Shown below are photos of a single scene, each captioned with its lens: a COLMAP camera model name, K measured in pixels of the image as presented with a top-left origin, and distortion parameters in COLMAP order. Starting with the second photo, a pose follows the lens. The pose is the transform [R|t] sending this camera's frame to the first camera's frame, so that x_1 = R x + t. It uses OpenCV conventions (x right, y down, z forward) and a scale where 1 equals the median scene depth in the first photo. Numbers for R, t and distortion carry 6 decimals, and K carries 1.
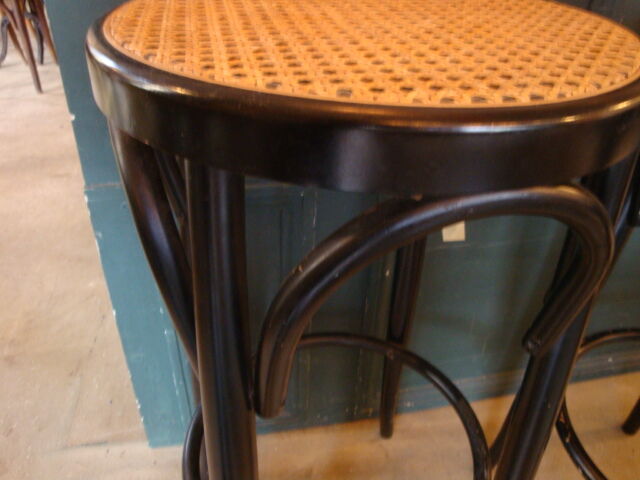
lens RADIAL K [[526.9, 0, 320.8], [0, 526.9, 235.4], [0, 0, 1]] dist [-0.157070, 0.130228]
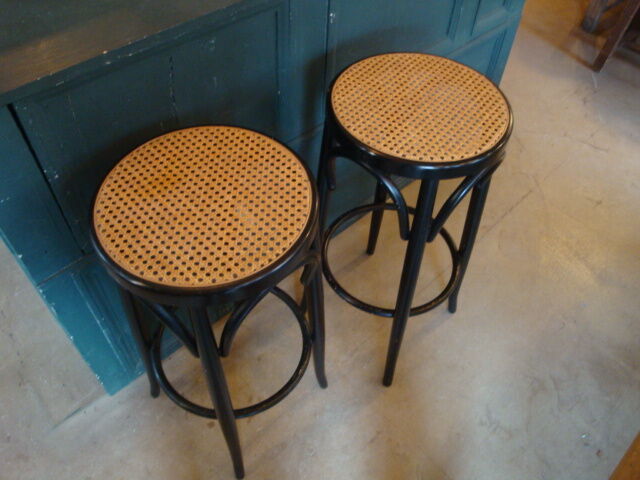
lens RADIAL K [[526.9, 0, 320.8], [0, 526.9, 235.4], [0, 0, 1]] dist [-0.157070, 0.130228]
pose [[0.845665, -0.410160, 0.341497, -0.140241], [0.291439, 0.890911, 0.348340, -0.396446], [-0.447119, -0.195053, 0.872949, -0.570503]]
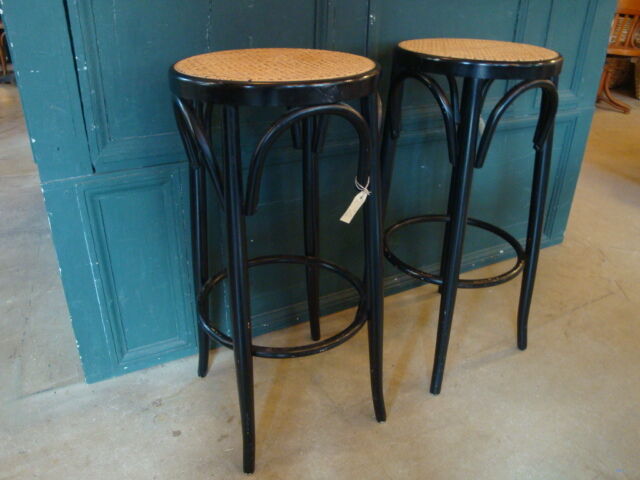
lens RADIAL K [[526.9, 0, 320.8], [0, 526.9, 235.4], [0, 0, 1]] dist [-0.157070, 0.130228]
pose [[0.954466, -0.144831, 0.260802, -0.035121], [0.174626, 0.980058, -0.094828, 0.290734], [-0.241867, 0.136053, 0.960724, -0.590933]]
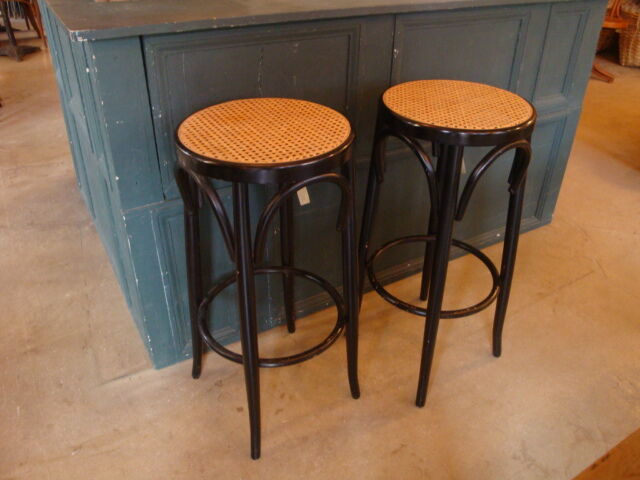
lens RADIAL K [[526.6, 0, 323.6], [0, 526.6, 233.6], [0, 0, 1]] dist [-0.157378, 0.127213]
pose [[0.941359, -0.191357, 0.277895, -0.225683], [0.197545, 0.980276, 0.005837, 0.094621], [-0.273531, 0.049402, 0.960594, -0.825391]]
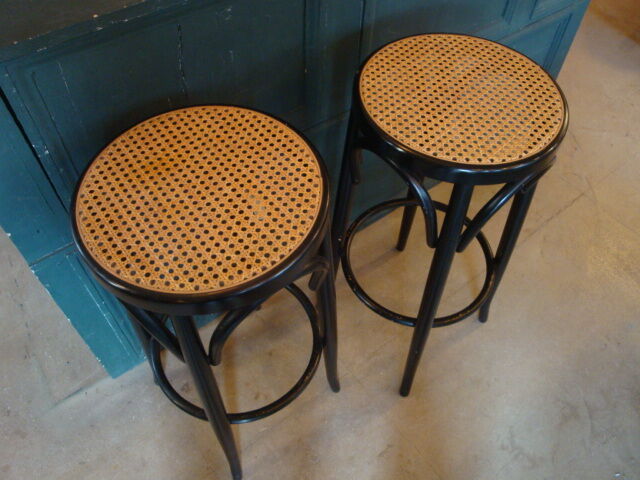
lens RADIAL K [[526.6, 0, 323.6], [0, 526.6, 233.6], [0, 0, 1]] dist [-0.157378, 0.127213]
pose [[0.898162, -0.355153, 0.259176, -0.026449], [0.249852, 0.897345, 0.363793, -0.376819], [-0.361773, -0.261989, 0.894697, -0.465817]]
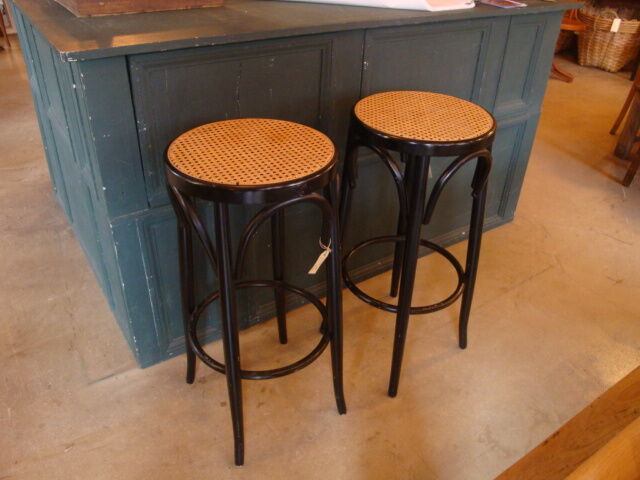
lens RADIAL K [[526.1, 0, 320.0], [0, 526.1, 240.0], [0, 0, 1]] dist [-0.153206, 0.120558]
pose [[0.922214, -0.212039, 0.323360, -0.274252], [0.211328, 0.976686, 0.037747, 0.062237], [-0.323825, 0.033524, 0.945523, -0.918450]]
